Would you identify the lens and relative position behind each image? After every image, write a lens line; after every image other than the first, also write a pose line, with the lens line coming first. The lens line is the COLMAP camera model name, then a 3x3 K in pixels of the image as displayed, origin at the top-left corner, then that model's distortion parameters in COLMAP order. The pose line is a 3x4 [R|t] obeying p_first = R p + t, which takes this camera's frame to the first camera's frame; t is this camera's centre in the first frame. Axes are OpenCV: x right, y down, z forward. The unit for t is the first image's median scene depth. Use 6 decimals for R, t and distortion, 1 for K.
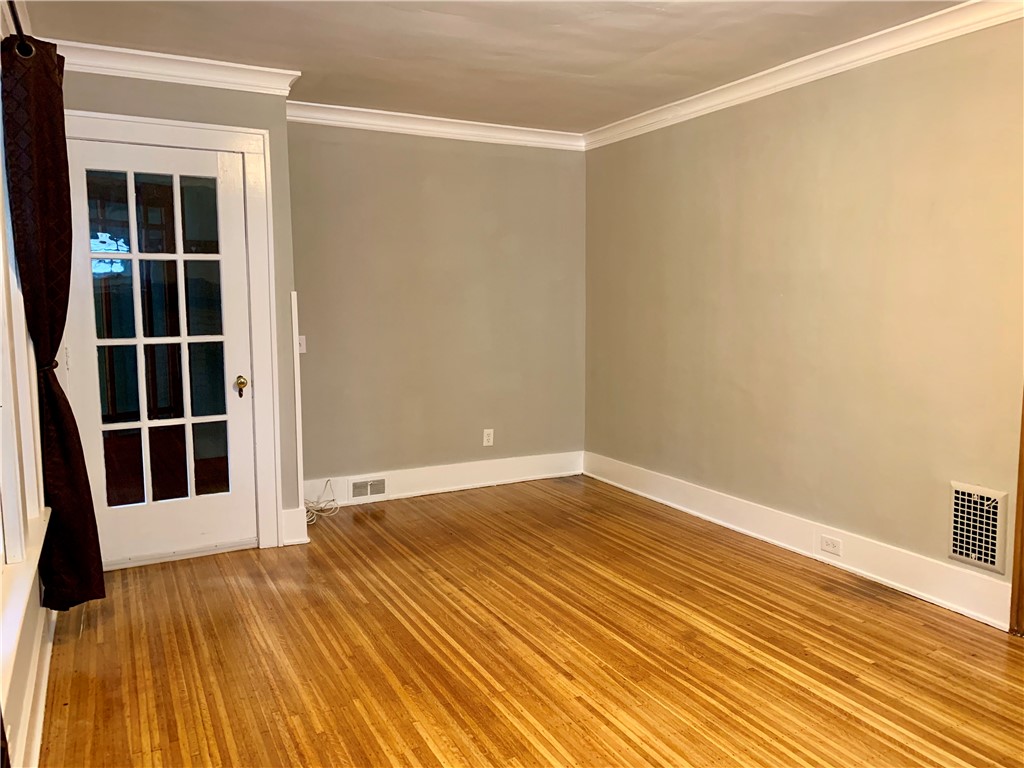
lens RADIAL K [[754.3, 0, 511.7], [0, 754.3, 381.2], [0, 0, 1]] dist [0.013433, -0.011277]
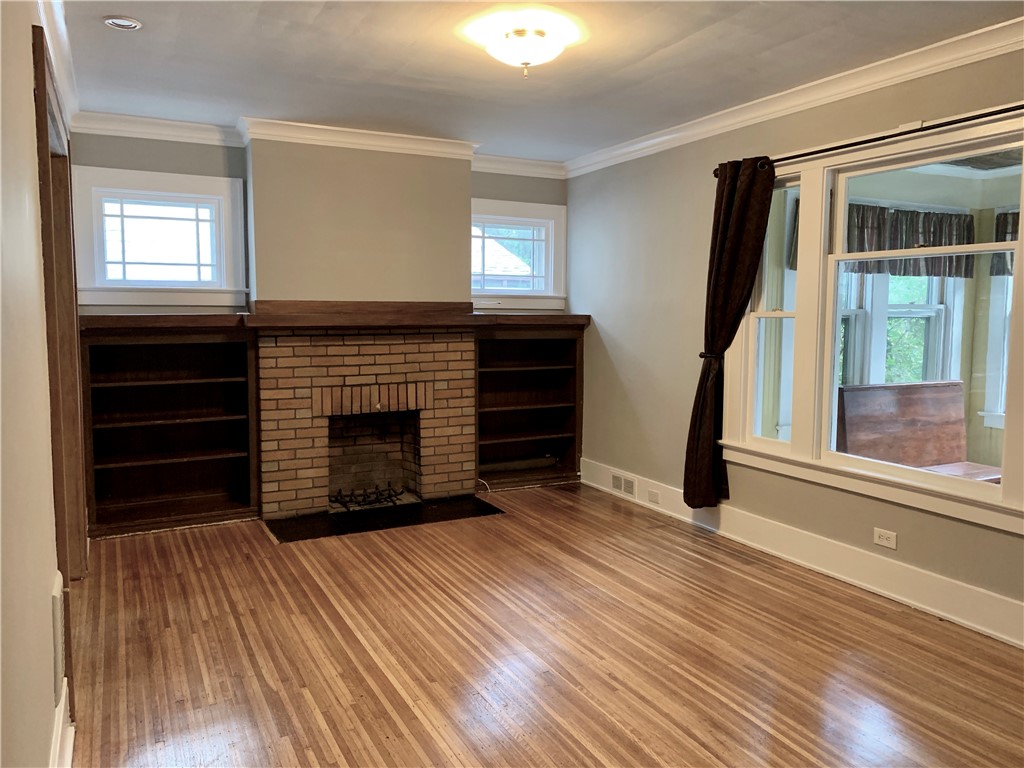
lens RADIAL K [[754.3, 0, 511.5], [0, 754.3, 380.7], [0, 0, 1]] dist [0.013433, -0.011277]
pose [[-0.999943, 0.001997, 0.010504, 0.200129], [0.004168, 0.977487, 0.210954, -0.226675], [-0.009846, 0.210986, -0.977440, 1.901733]]
